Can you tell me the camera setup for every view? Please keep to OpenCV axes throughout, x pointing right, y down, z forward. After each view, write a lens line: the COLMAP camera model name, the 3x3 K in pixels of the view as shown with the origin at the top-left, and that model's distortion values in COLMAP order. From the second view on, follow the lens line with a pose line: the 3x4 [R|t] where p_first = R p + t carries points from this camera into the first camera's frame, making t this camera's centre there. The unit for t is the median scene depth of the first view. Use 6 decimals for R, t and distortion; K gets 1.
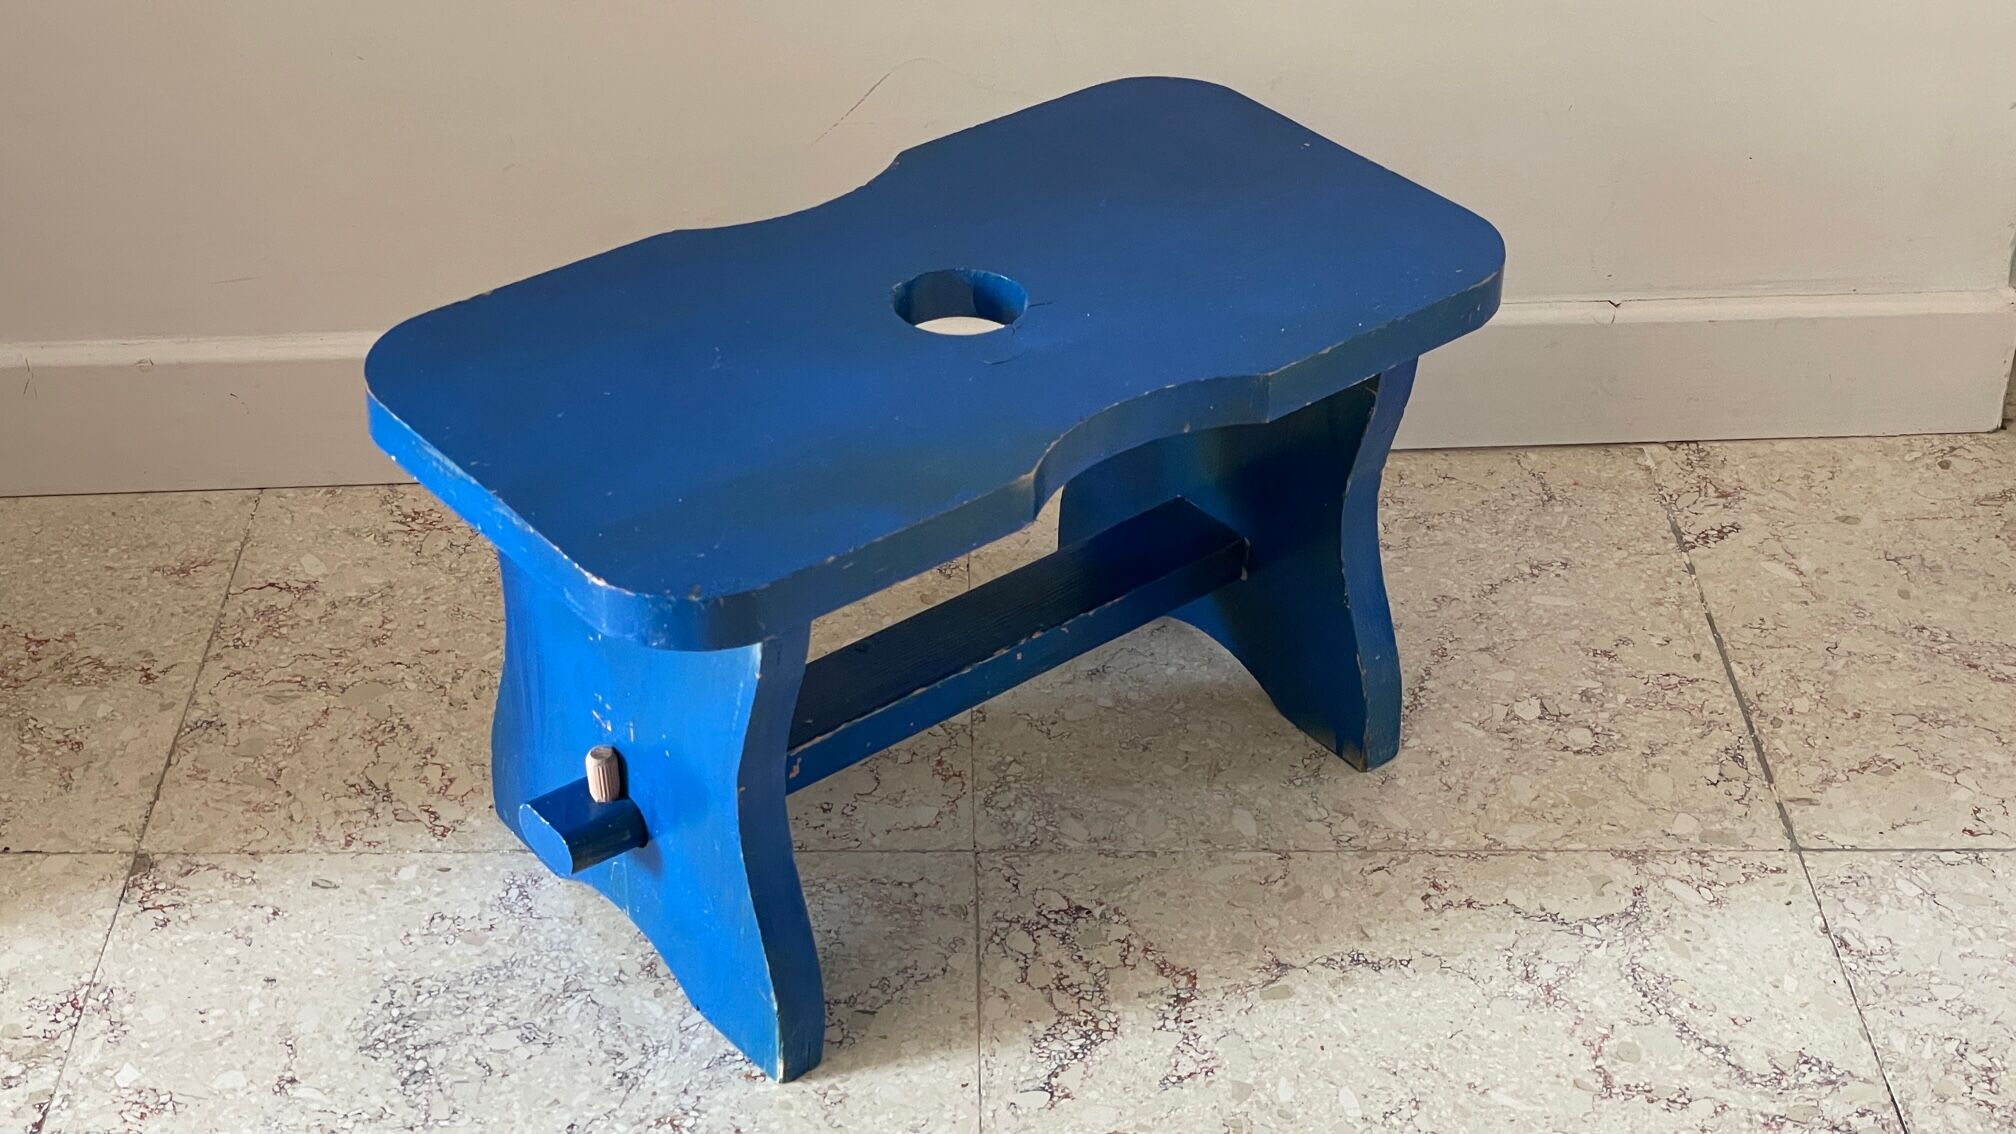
lens RADIAL K [[3048.5, 0, 995.1], [0, 3048.5, 549.1], [0, 0, 1]] dist [0.089069, 0.000000]
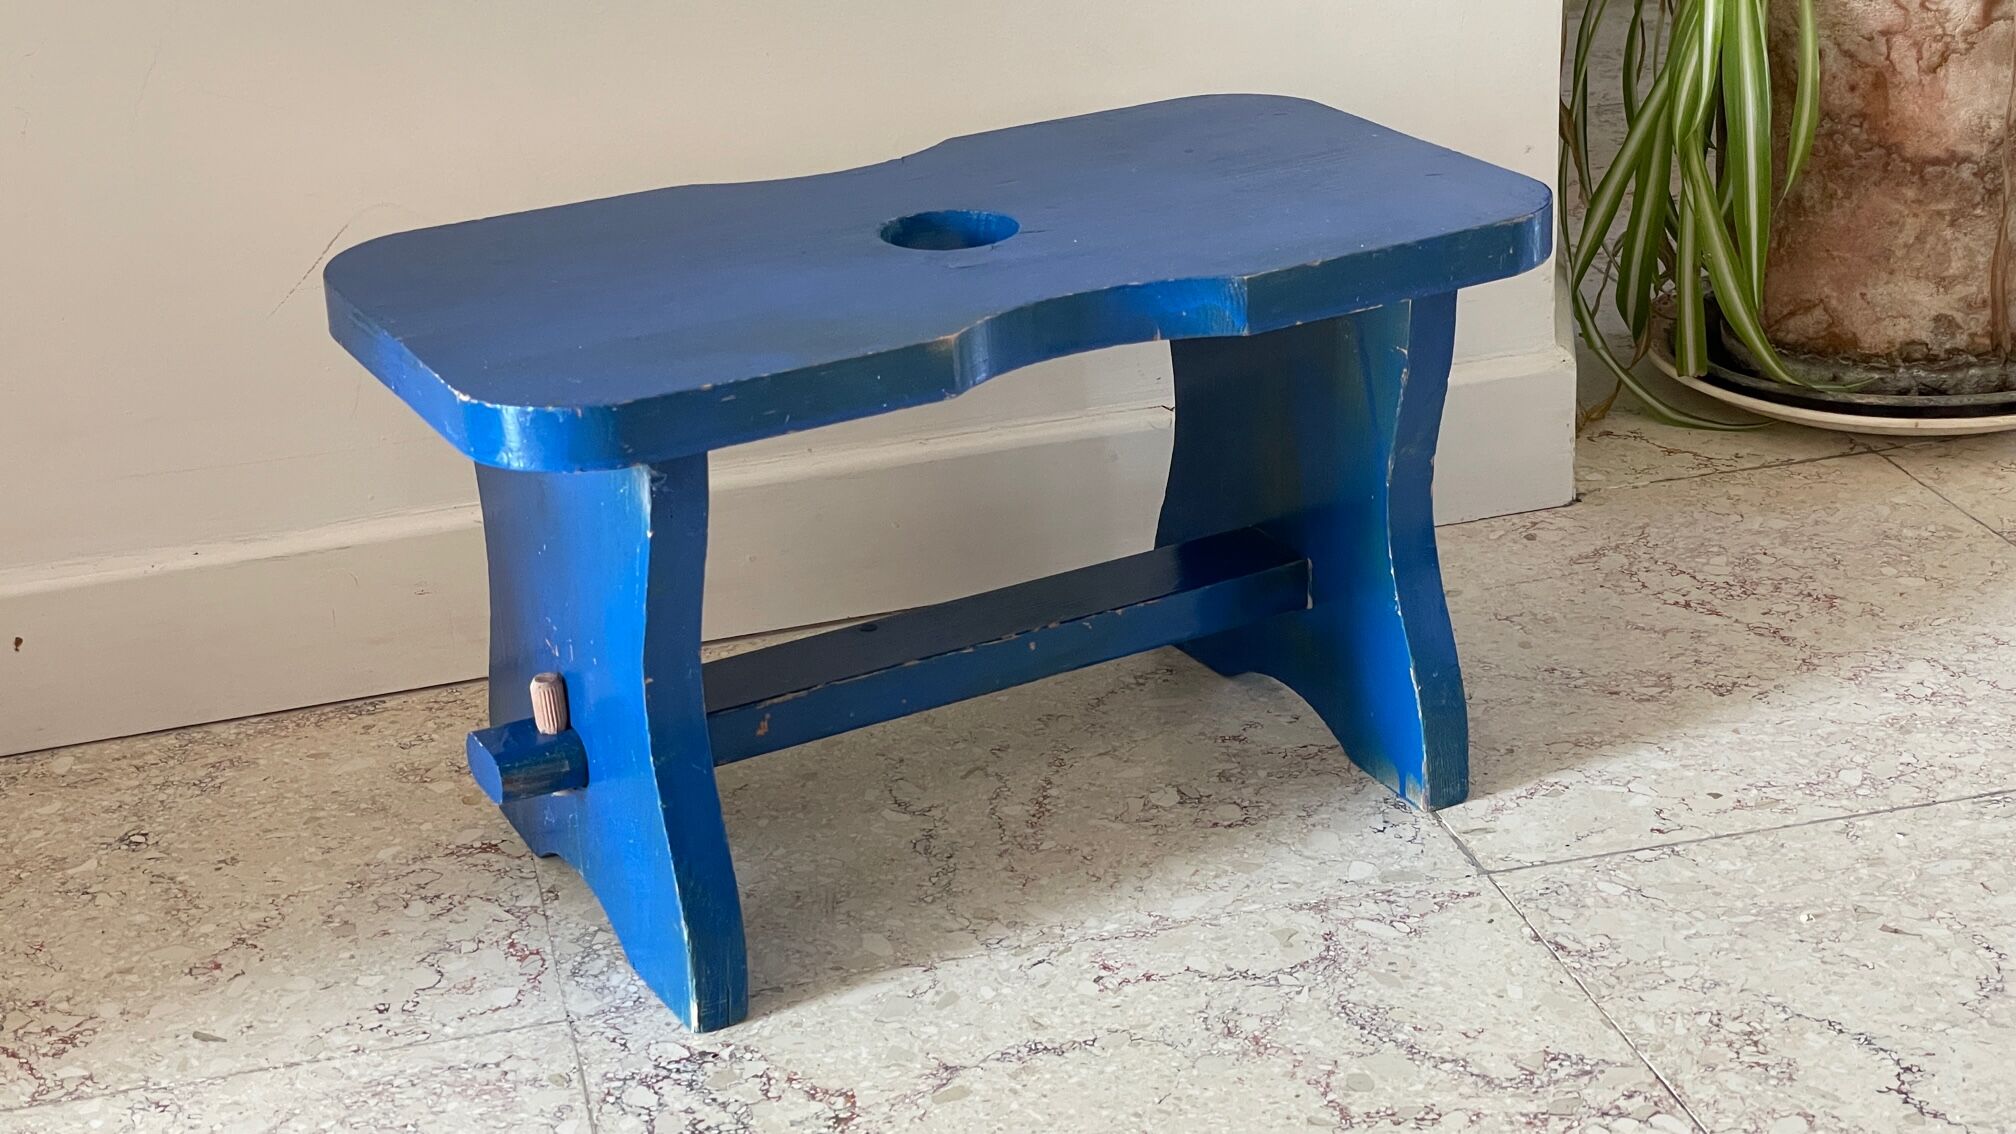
lens RADIAL K [[3048.5, 0, 1003.5], [0, 3048.5, 556.8], [0, 0, 1]] dist [0.089069, 0.000000]
pose [[0.974140, -0.131567, 0.183688, -0.028518], [0.165729, 0.968643, -0.185108, 0.153778], [-0.153574, 0.210763, 0.965398, 0.142531]]
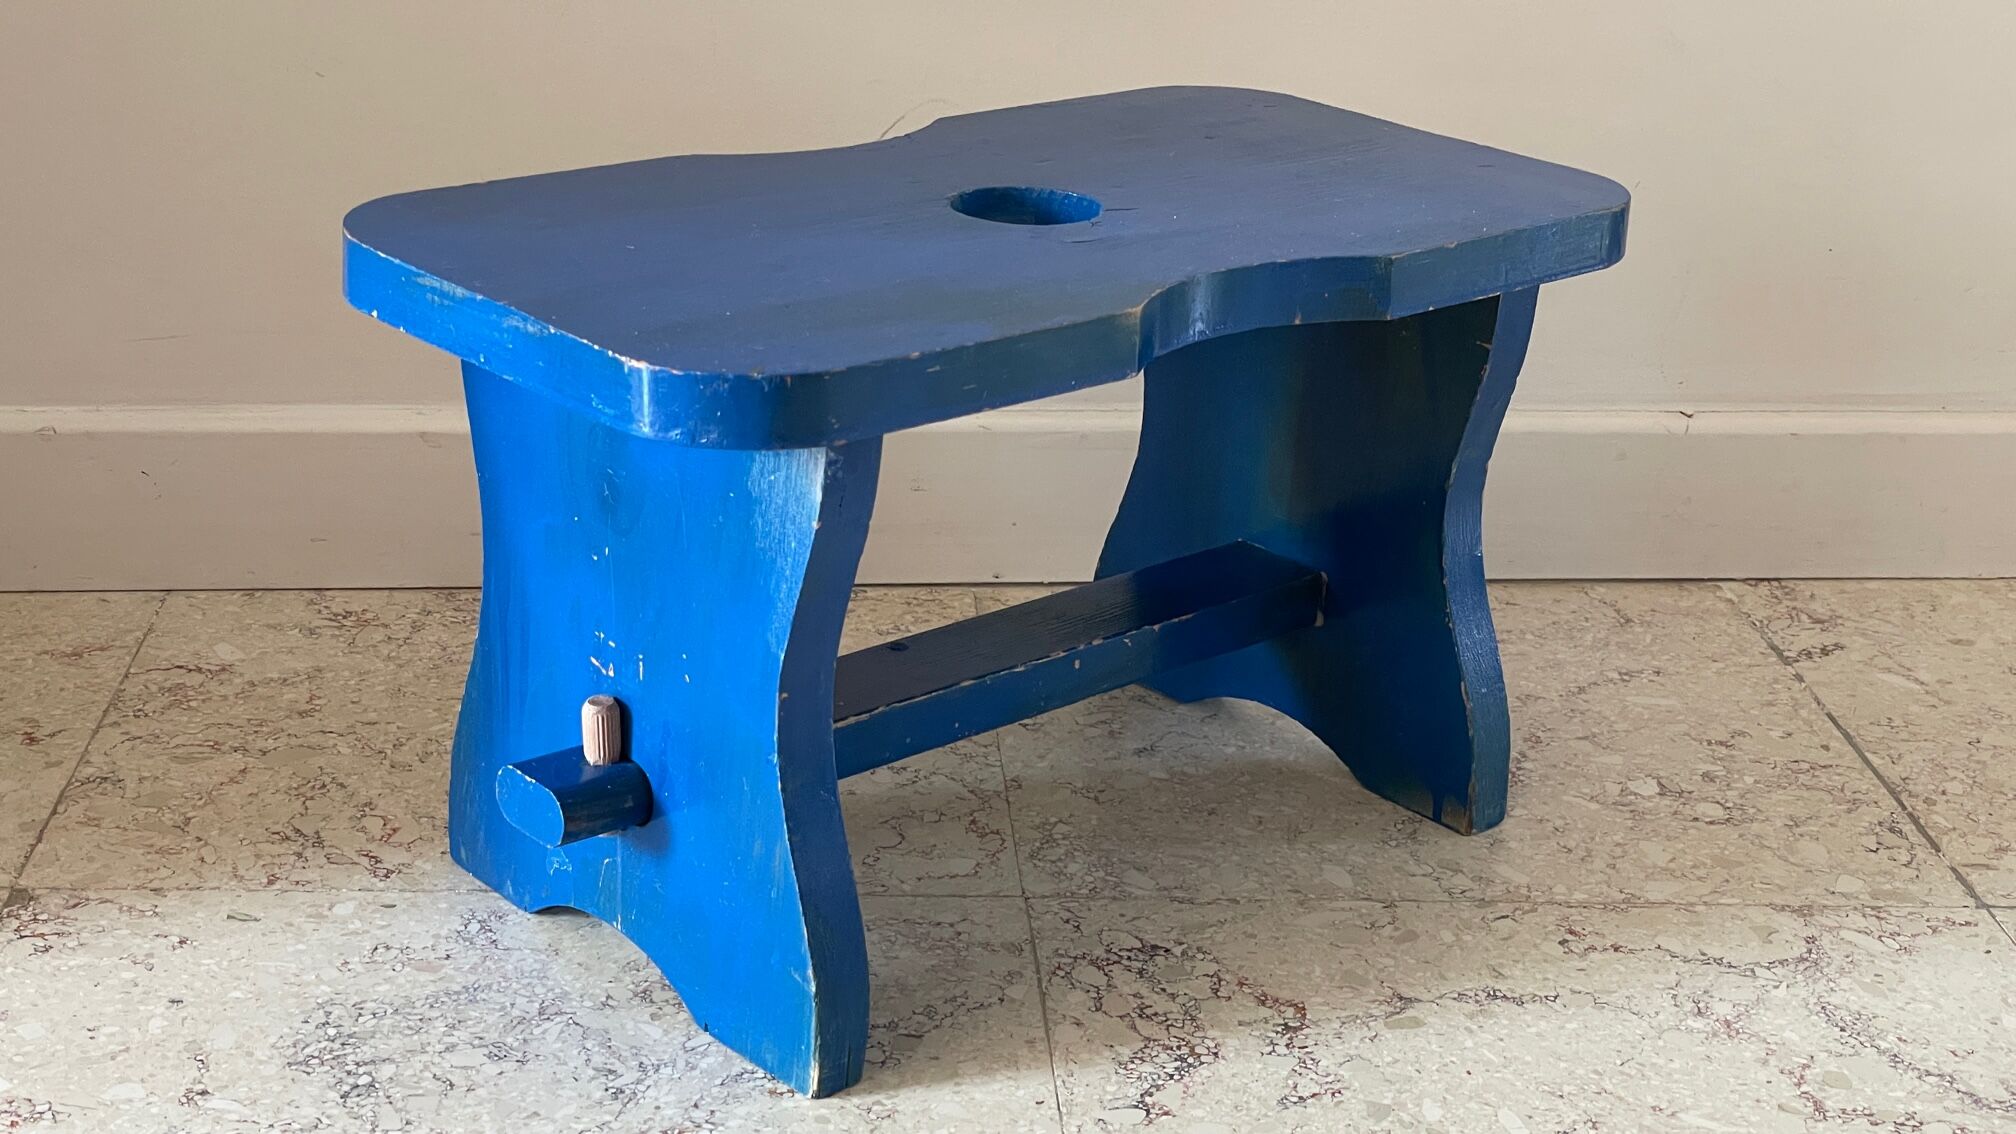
lens RADIAL K [[3048.5, 0, 983.5], [0, 3048.5, 555.4], [0, 0, 1]] dist [0.089069, 0.000000]
pose [[0.998574, 0.012203, 0.051969, -0.063790], [0.000029, 0.973400, -0.229113, 0.203527], [-0.053383, 0.228788, 0.972011, 0.164044]]
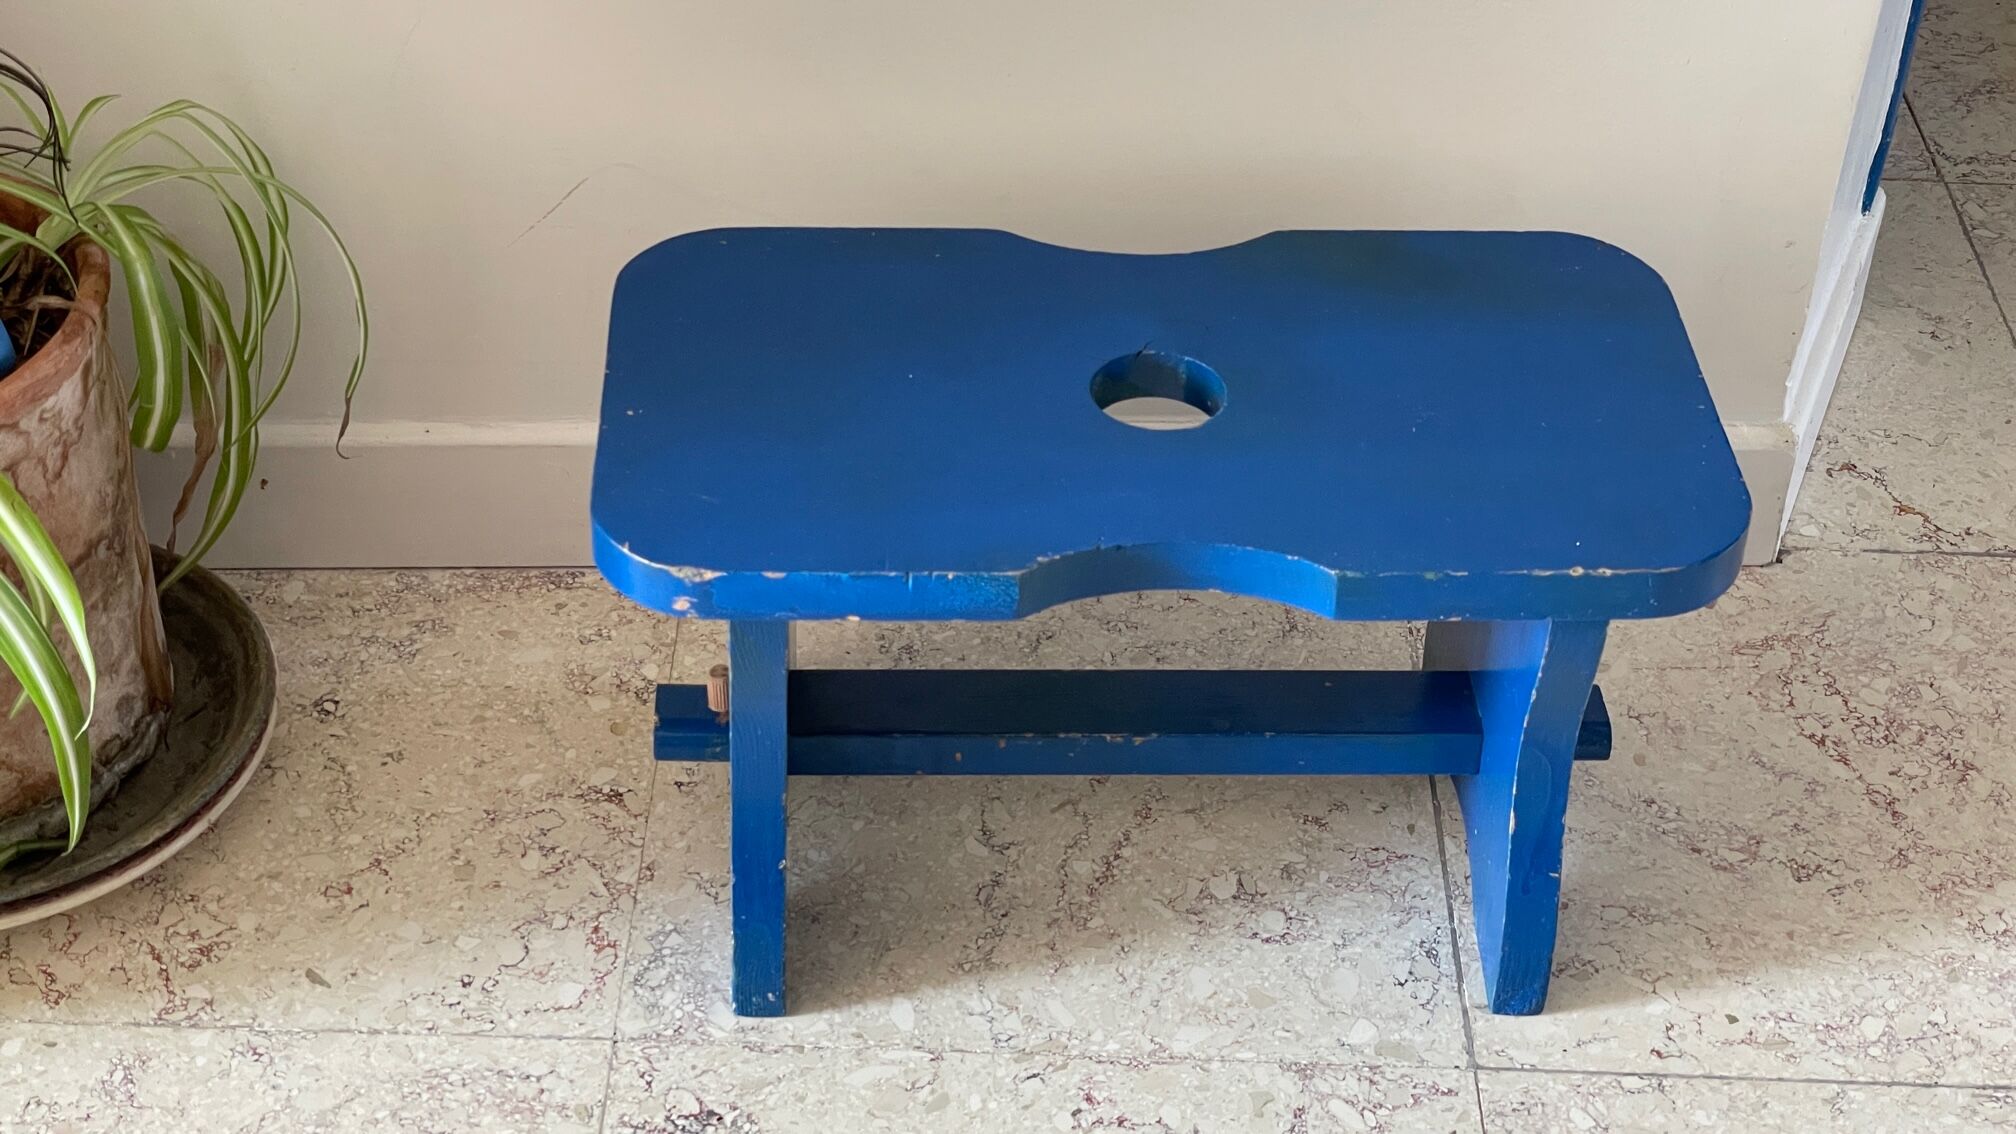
lens RADIAL K [[3048.5, 0, 1010.1], [0, 3048.5, 558.9], [0, 0, 1]] dist [0.089069, 0.000000]
pose [[0.999222, 0.037586, -0.011977, 0.125200], [-0.036465, 0.995879, 0.083040, -0.137025], [0.015049, -0.082539, 0.996474, 0.061591]]
